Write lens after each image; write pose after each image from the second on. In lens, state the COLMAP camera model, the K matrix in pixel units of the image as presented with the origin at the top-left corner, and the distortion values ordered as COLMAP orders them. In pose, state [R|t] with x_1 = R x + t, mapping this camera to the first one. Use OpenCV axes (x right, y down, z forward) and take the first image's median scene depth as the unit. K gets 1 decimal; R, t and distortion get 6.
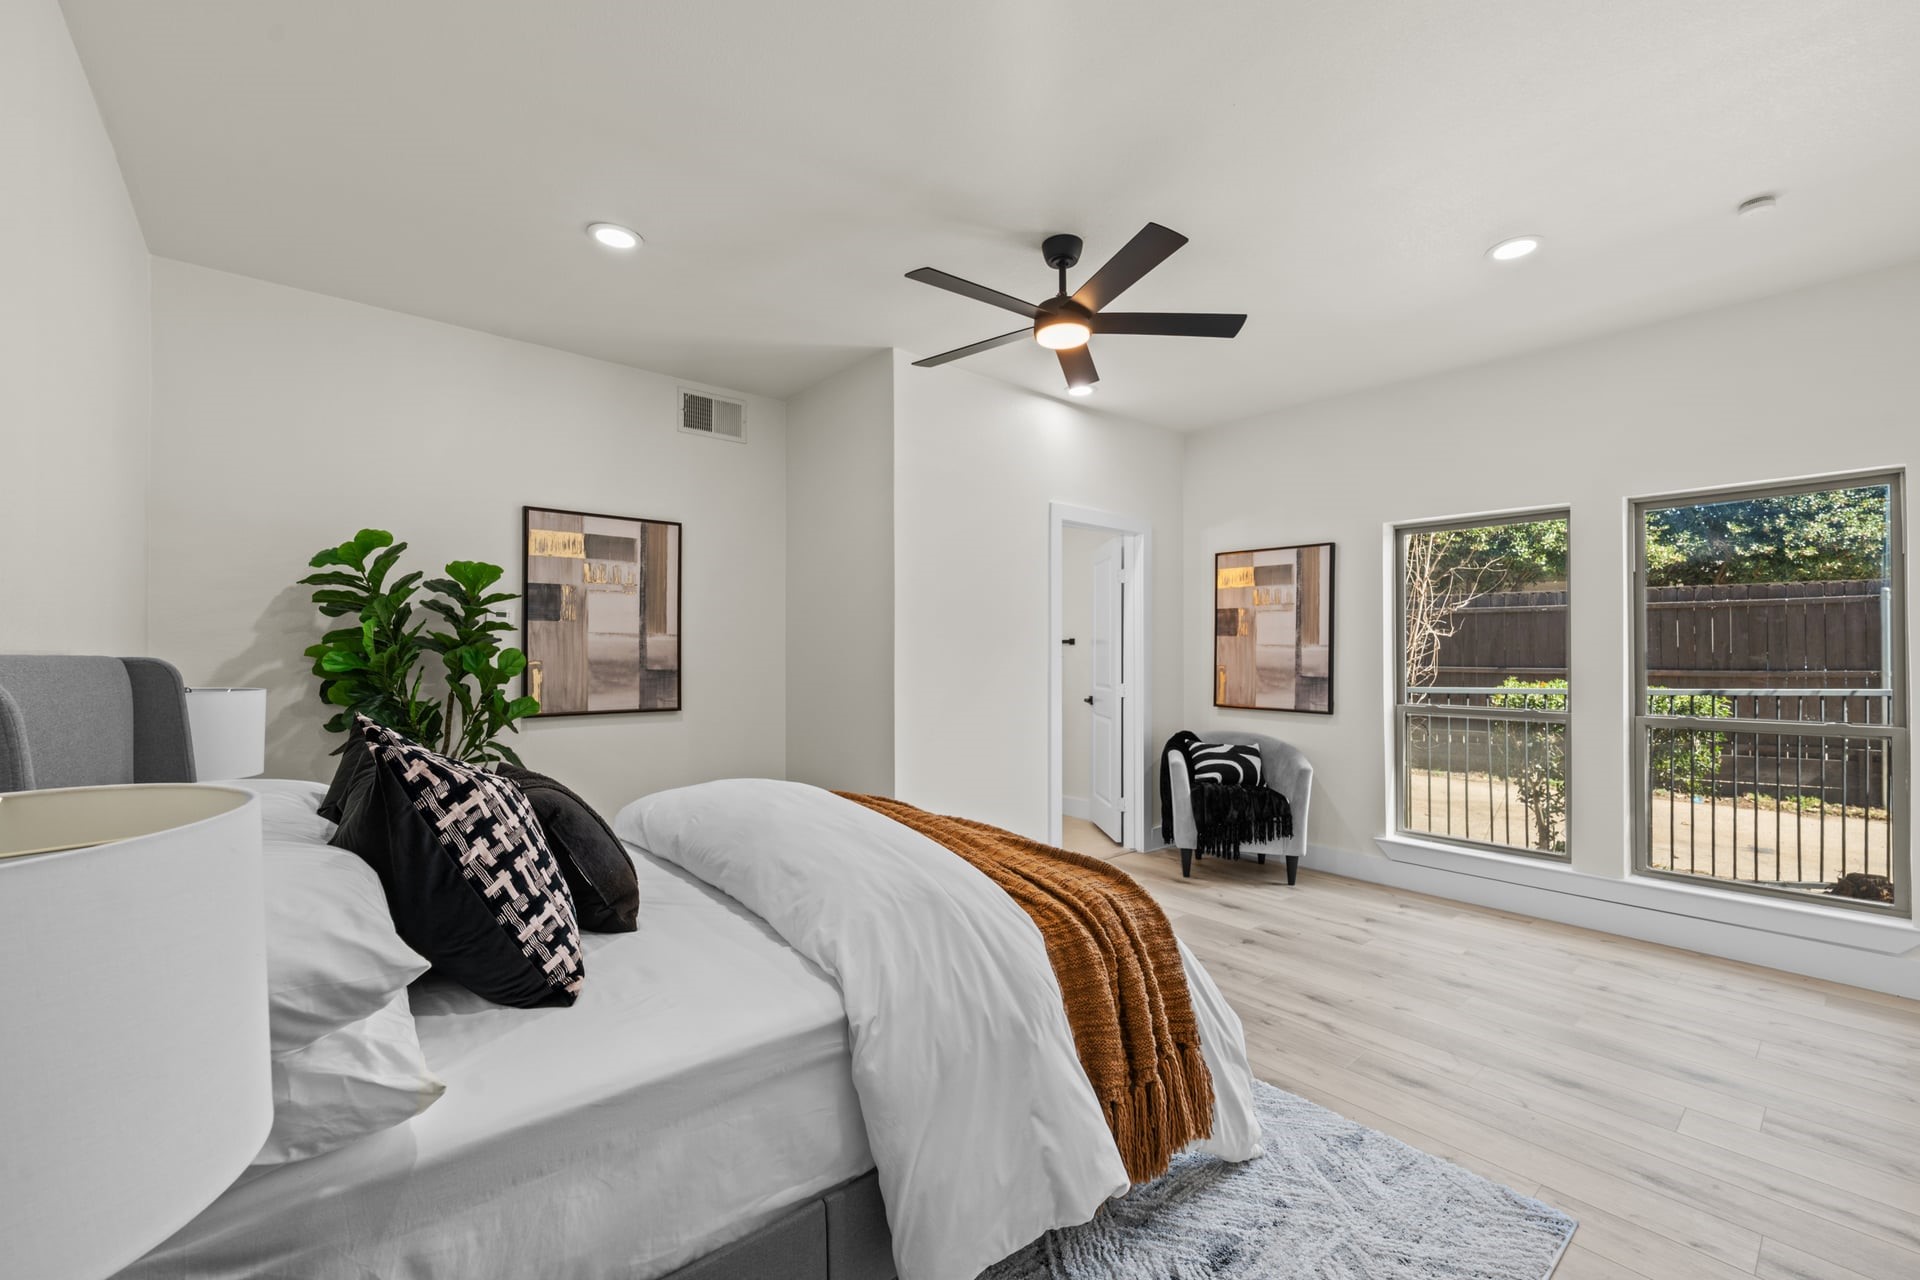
lens RADIAL K [[778.1, 0, 951.2], [0, 778.1, 657.4], [0, 0, 1]] dist [0.002185, -0.001191]
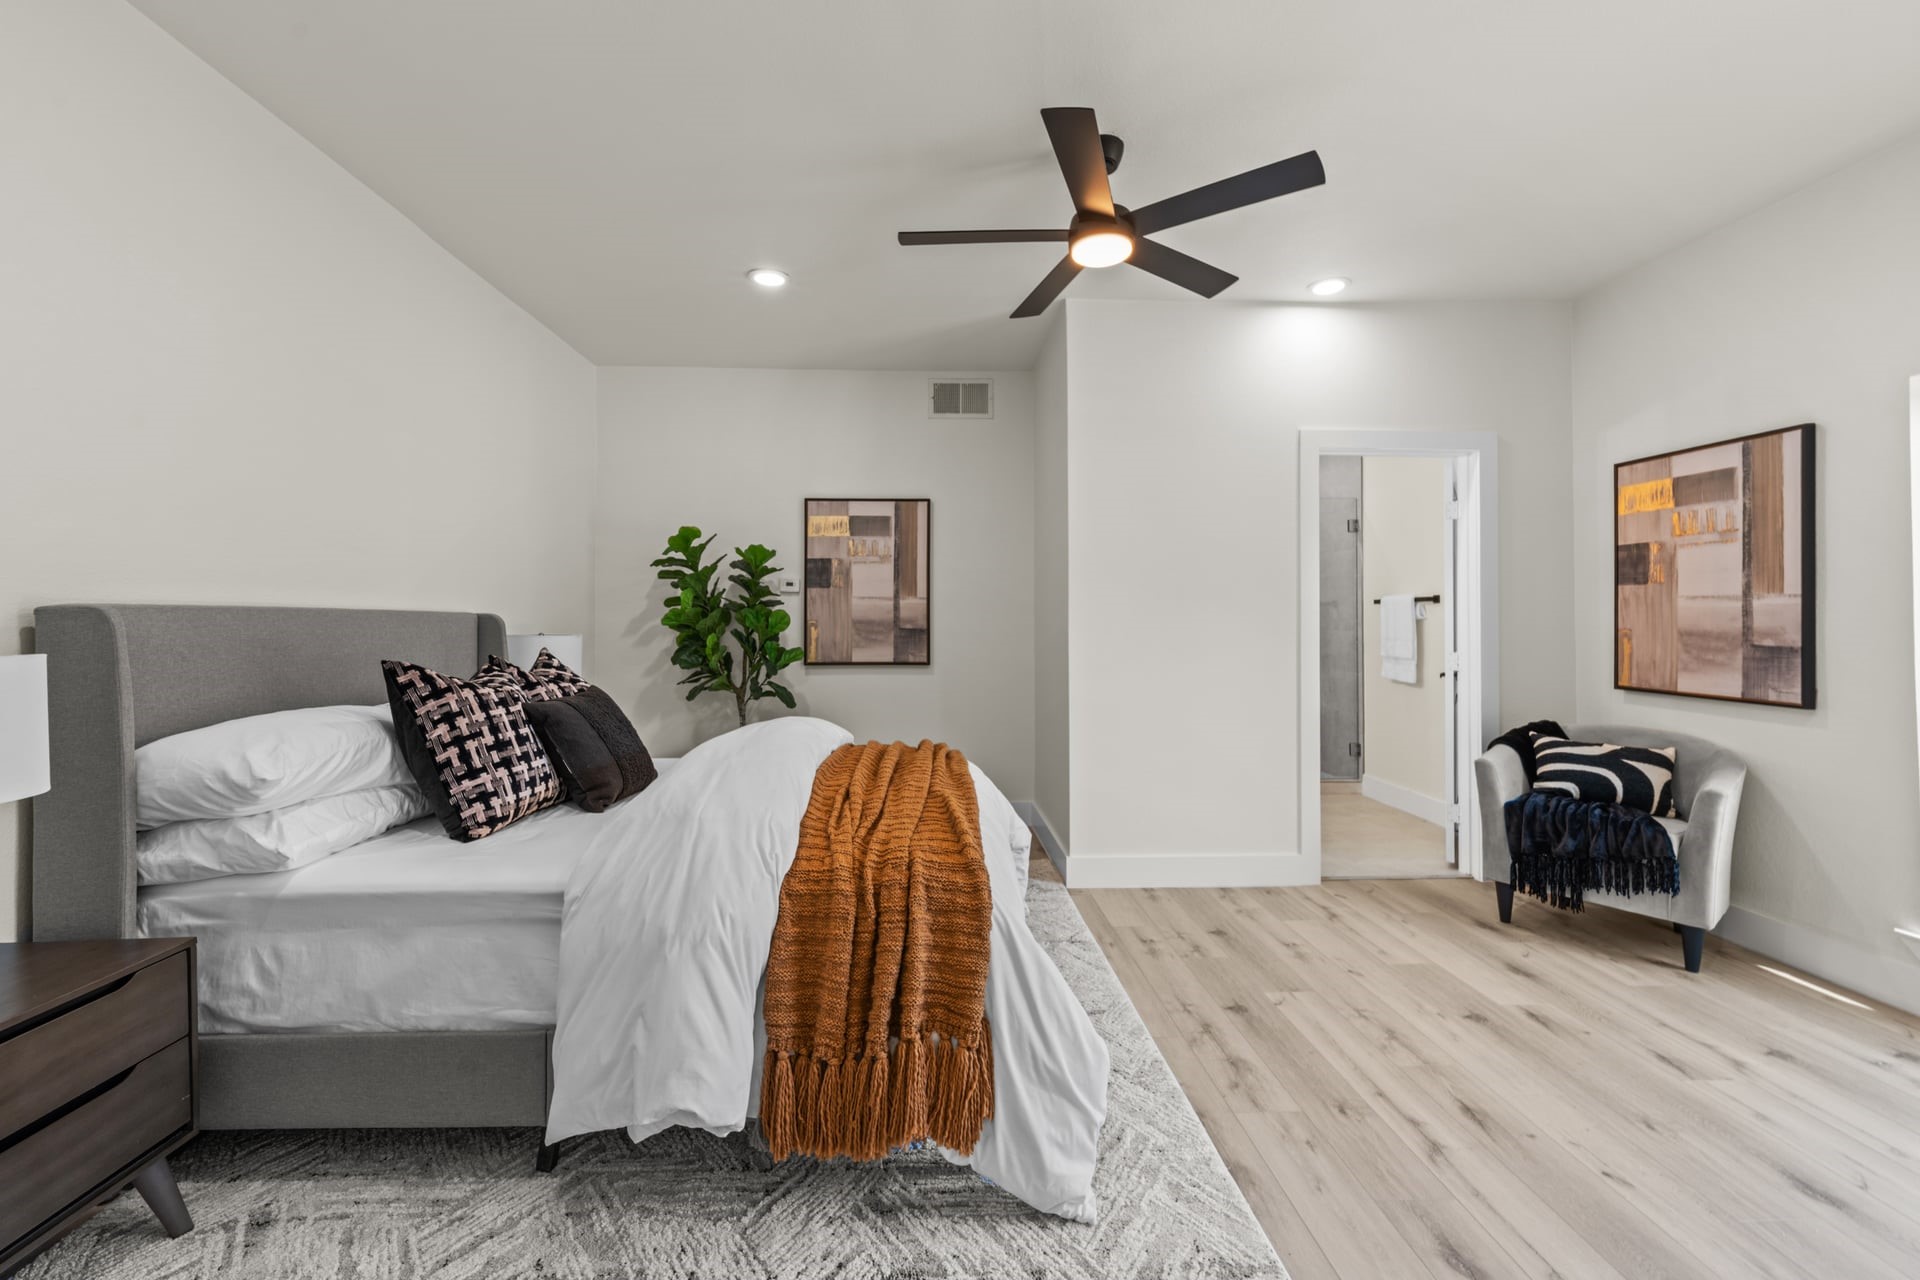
lens RADIAL K [[778.1, 0, 950.3], [0, 778.1, 619.3], [0, 0, 1]] dist [0.002185, -0.001191]
pose [[0.789188, -0.003155, -0.614144, 0.384186], [-0.002413, 0.999963, -0.008238, 0.011893], [0.614147, 0.007984, 0.789151, 0.134526]]
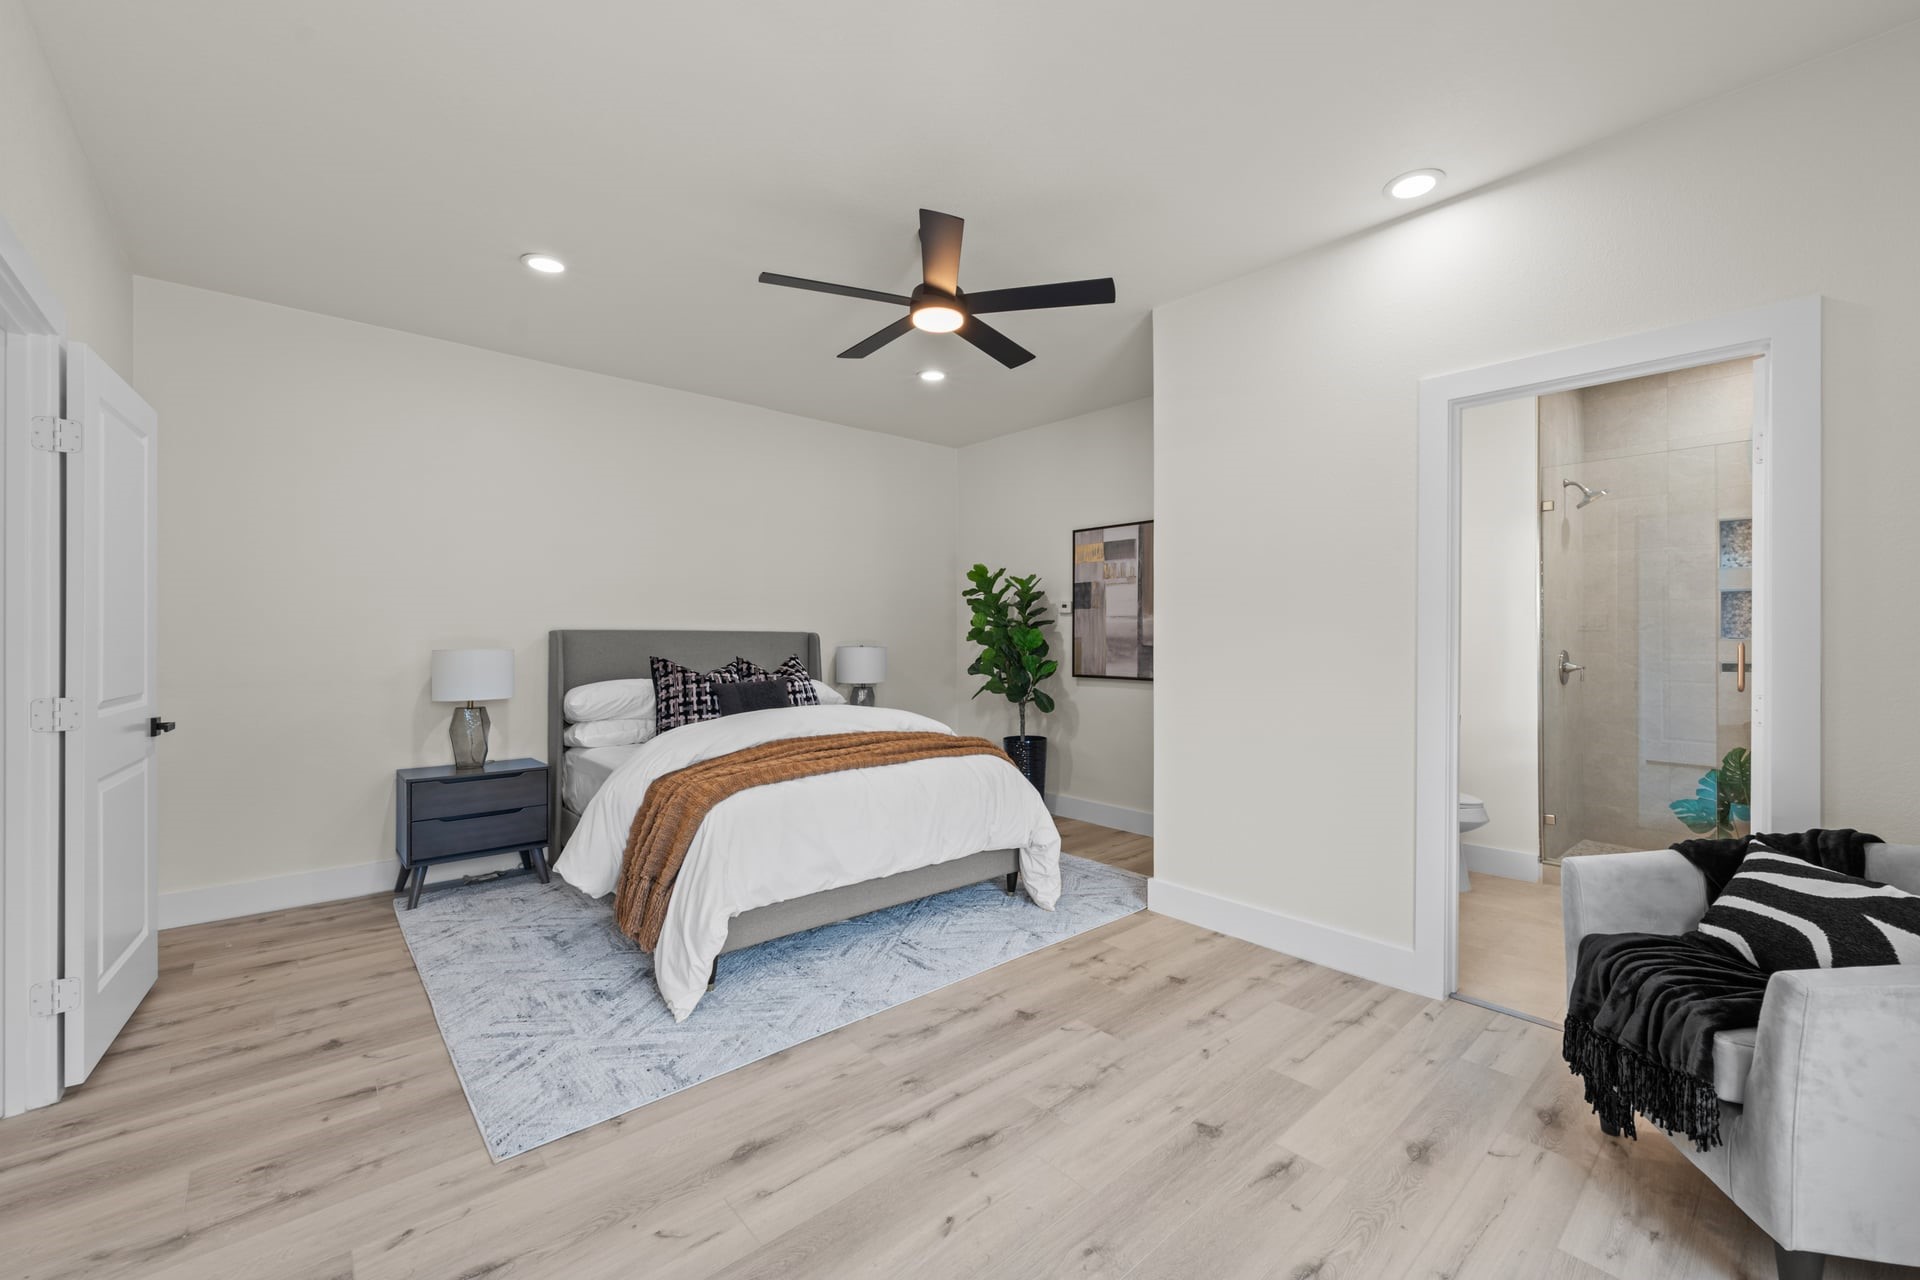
lens RADIAL K [[778.1, 0, 970.5], [0, 778.1, 638.2], [0, 0, 1]] dist [0.002185, -0.001191]
pose [[0.030866, -0.001012, -0.999523, 0.822798], [-0.008769, 0.999961, -0.001283, 0.008991], [0.999485, 0.008804, 0.030856, 0.705071]]
